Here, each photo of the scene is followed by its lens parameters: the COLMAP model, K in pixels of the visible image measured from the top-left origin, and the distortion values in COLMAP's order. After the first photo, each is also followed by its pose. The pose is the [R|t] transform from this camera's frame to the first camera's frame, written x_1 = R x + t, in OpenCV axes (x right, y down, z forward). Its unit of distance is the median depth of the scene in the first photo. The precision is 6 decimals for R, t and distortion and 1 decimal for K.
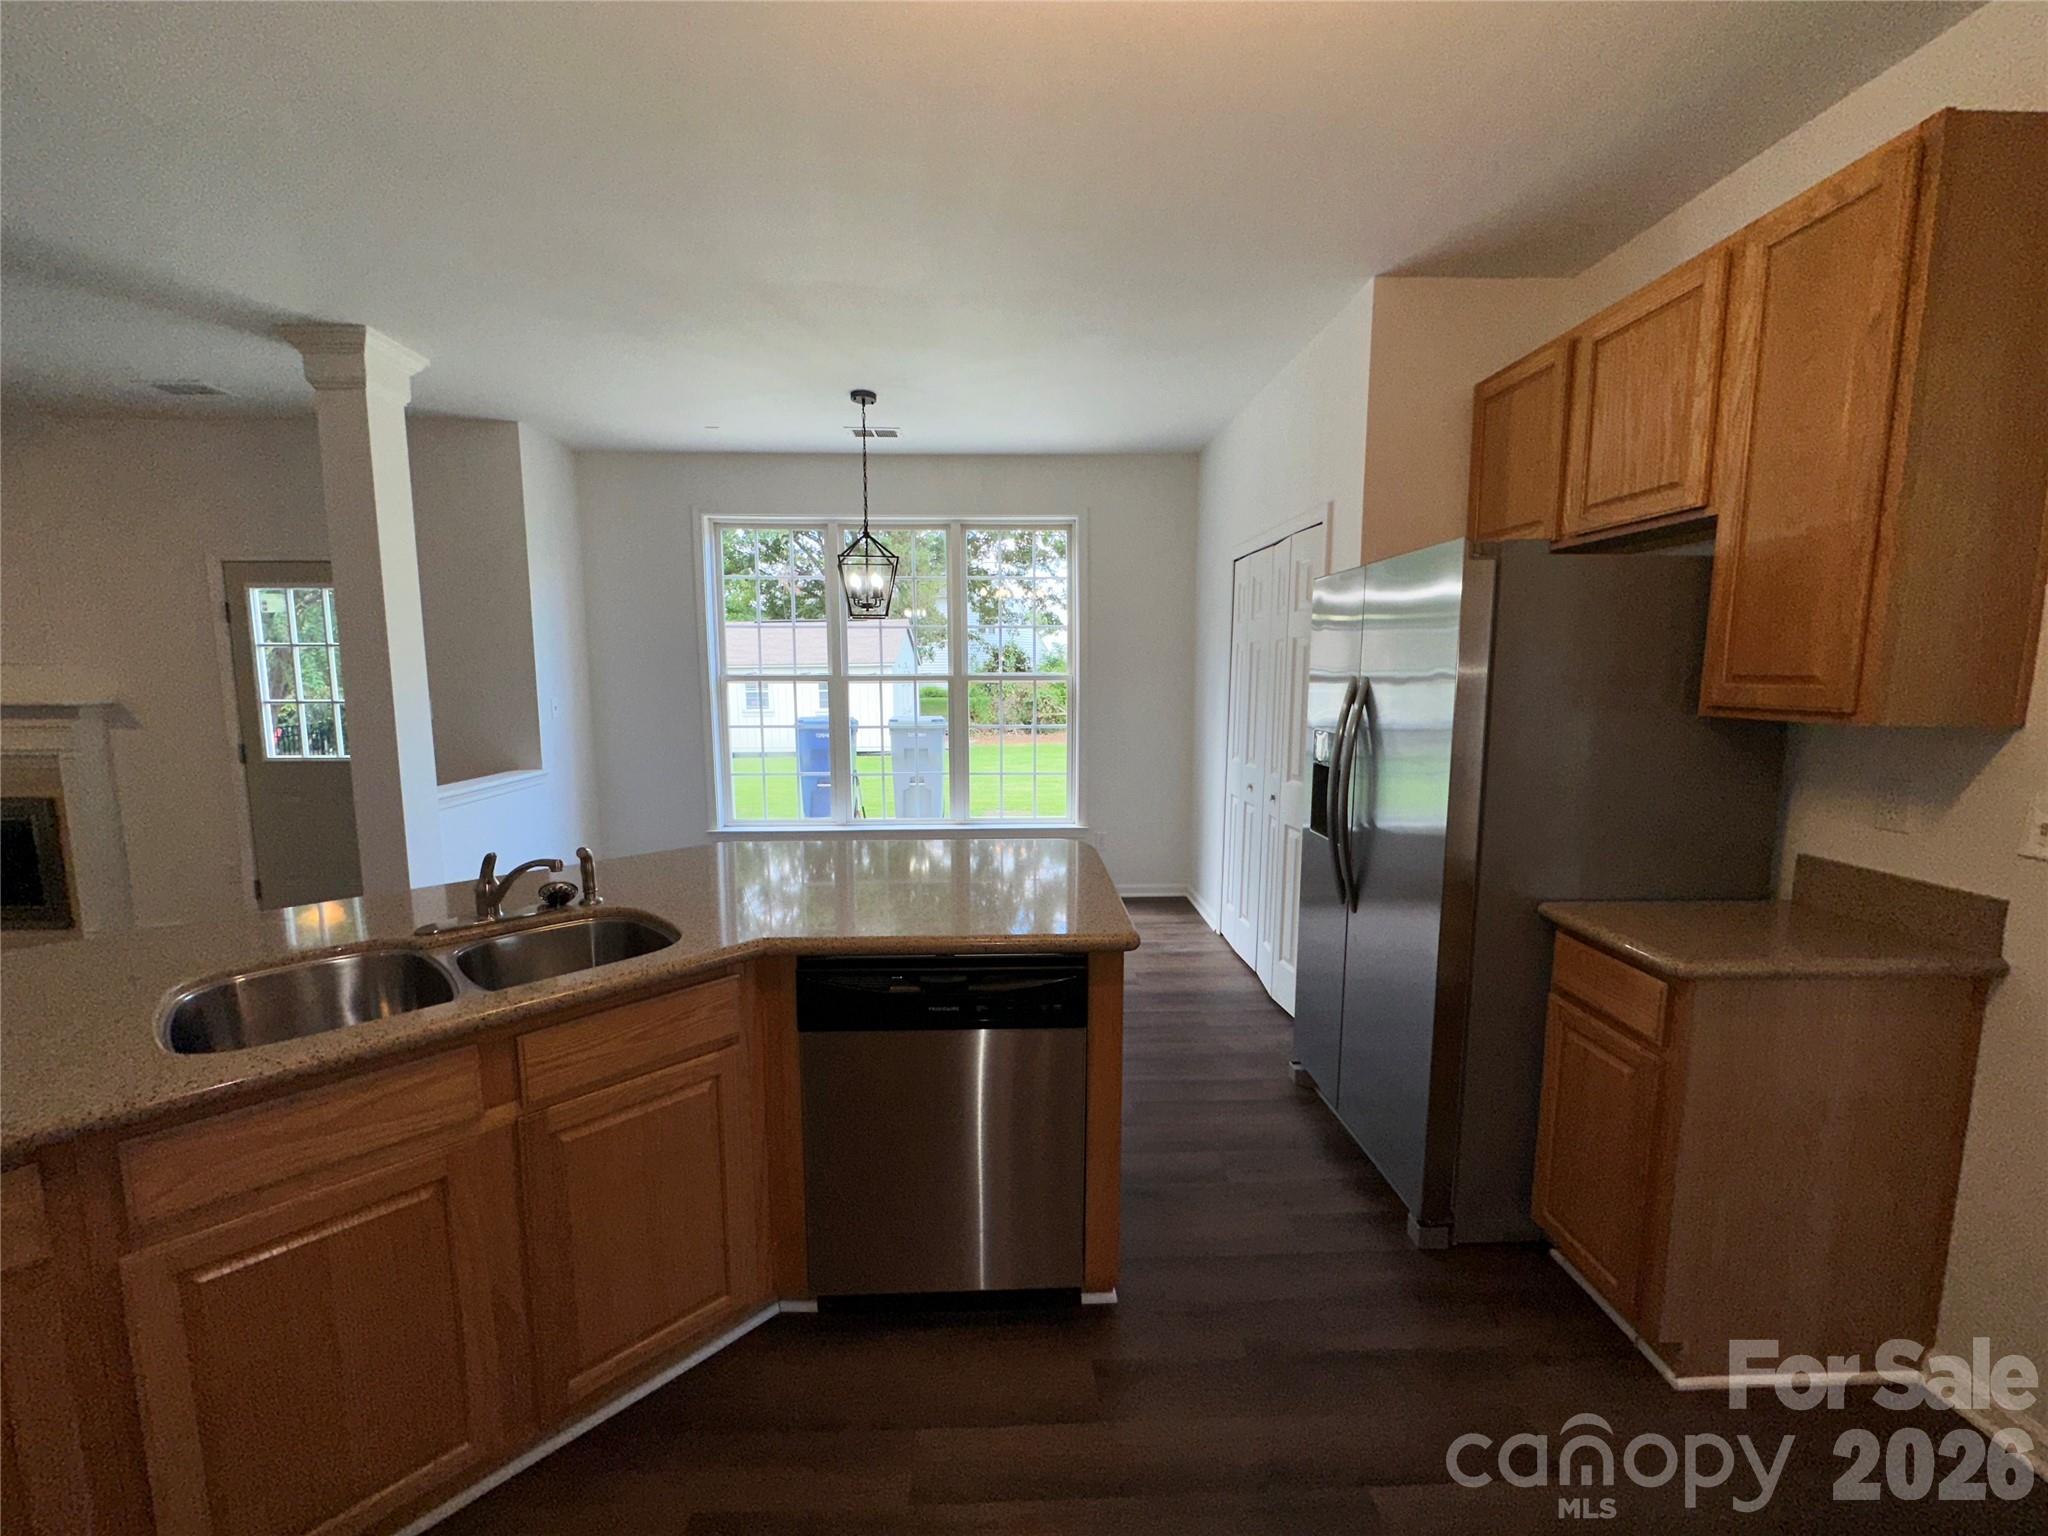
lens RADIAL K [[823.6, 0, 1024.0], [0, 823.6, 768.0], [0, 0, 1]] dist [0.000032, 0.000194]
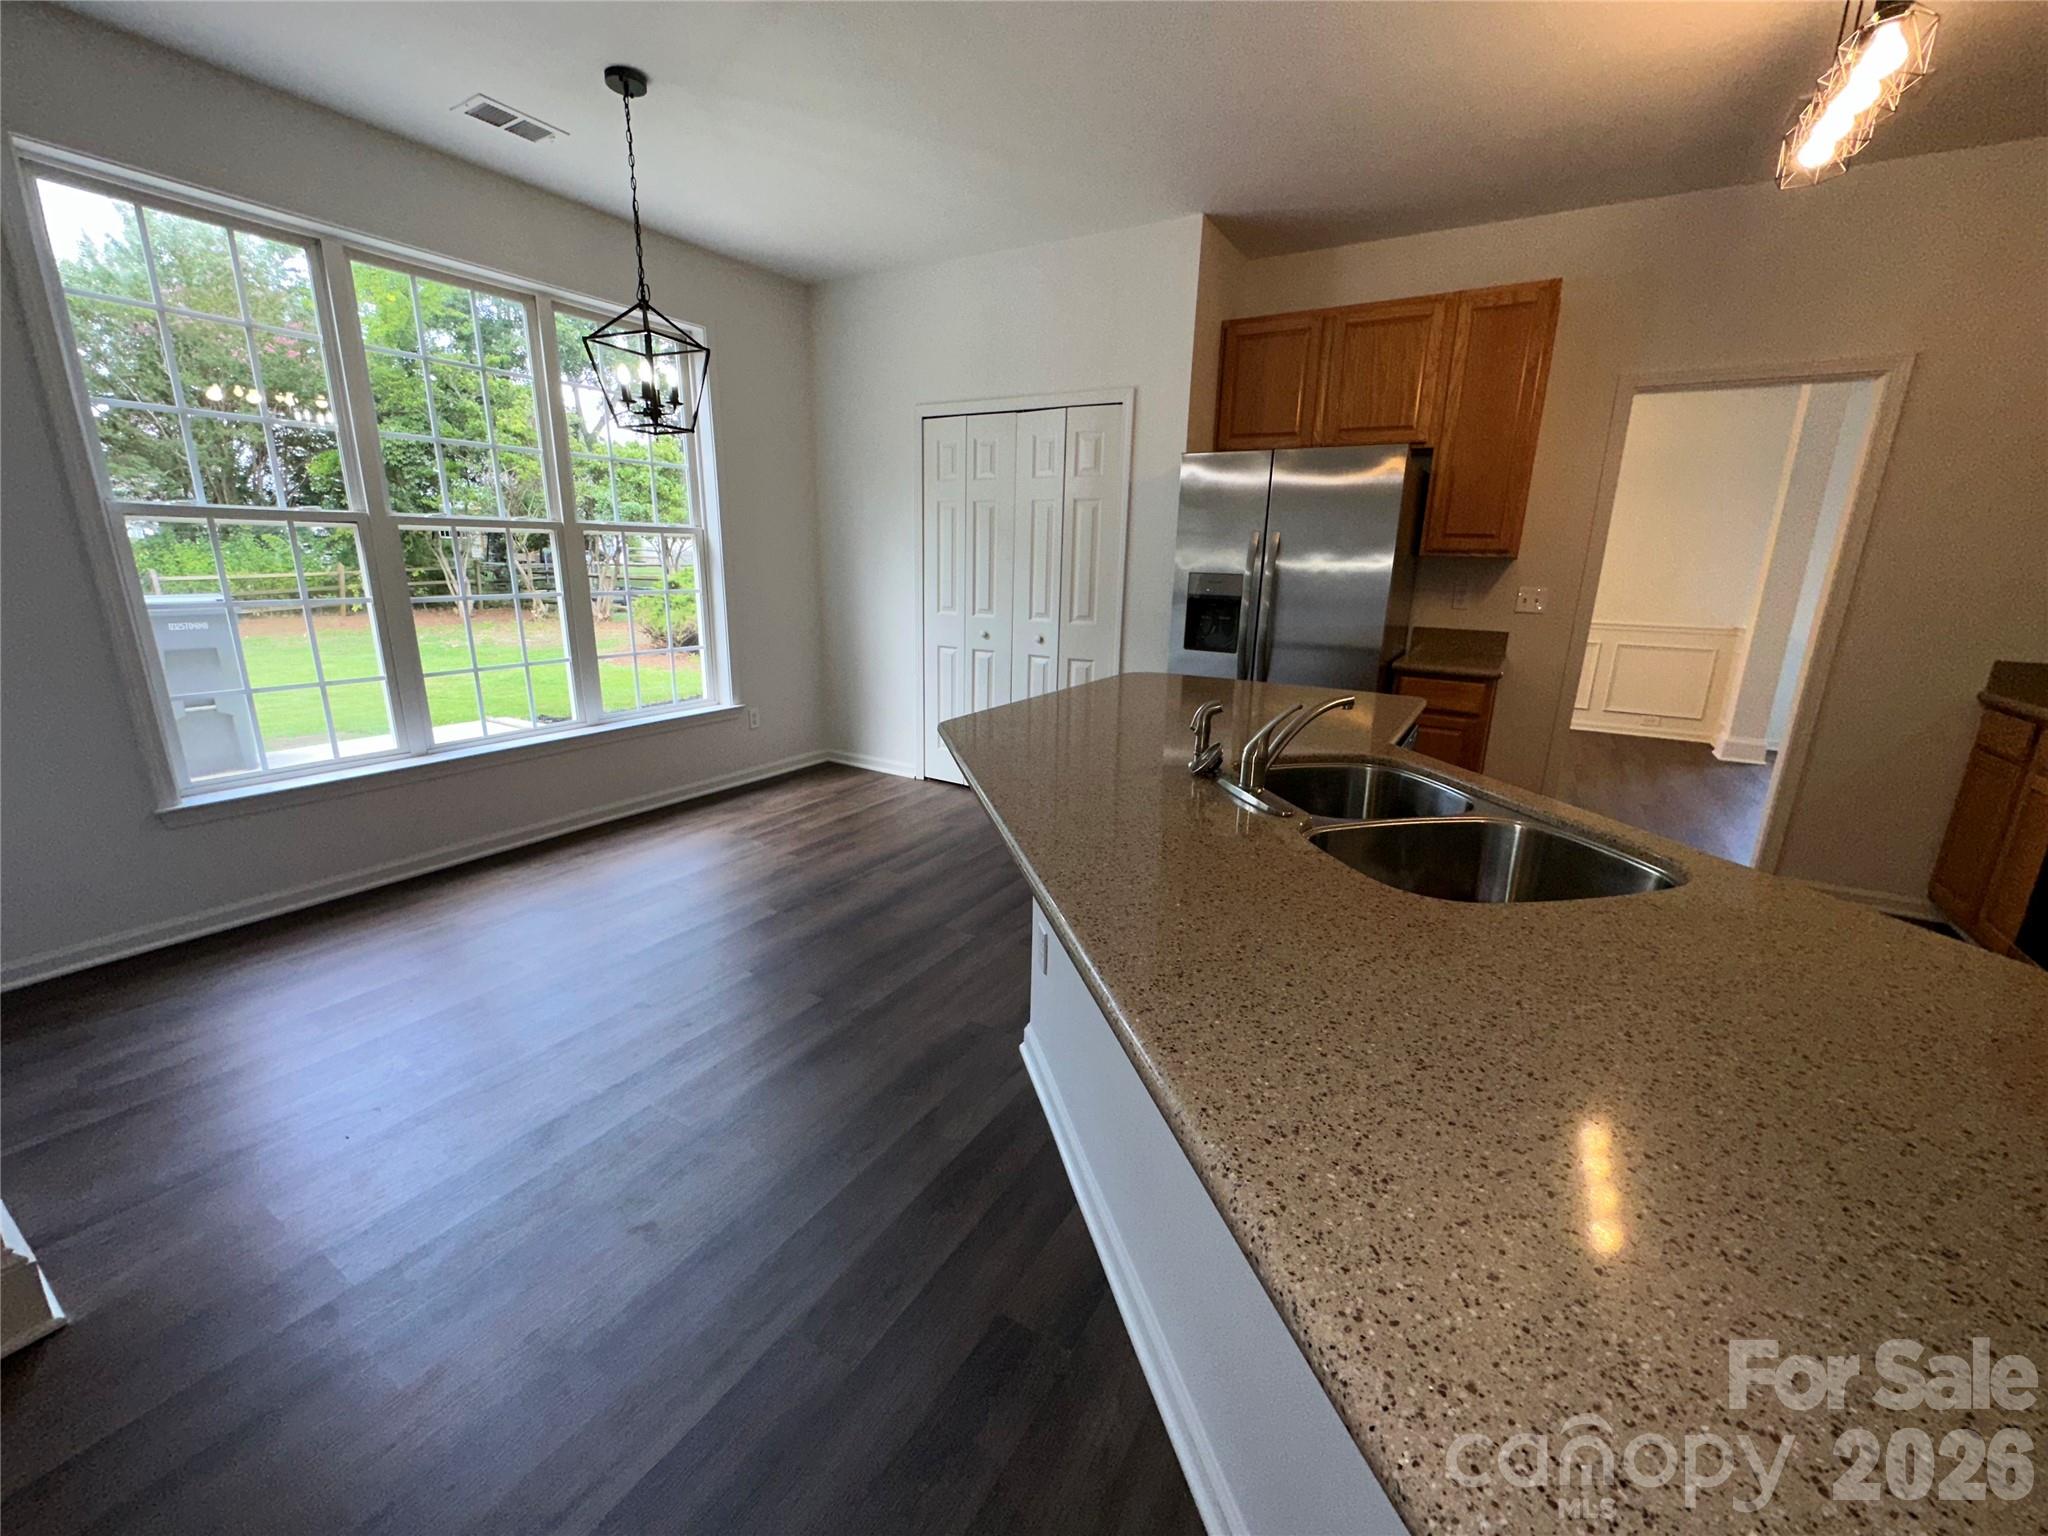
lens RADIAL K [[823.6, 0, 1024.0], [0, 823.6, 768.0], [0, 0, 1]] dist [0.000032, 0.000194]
pose [[0.549251, -0.203292, 0.810553, -0.613057], [0.079857, 0.978288, 0.191248, -0.009249], [-0.831833, -0.040315, 0.553560, 0.310715]]
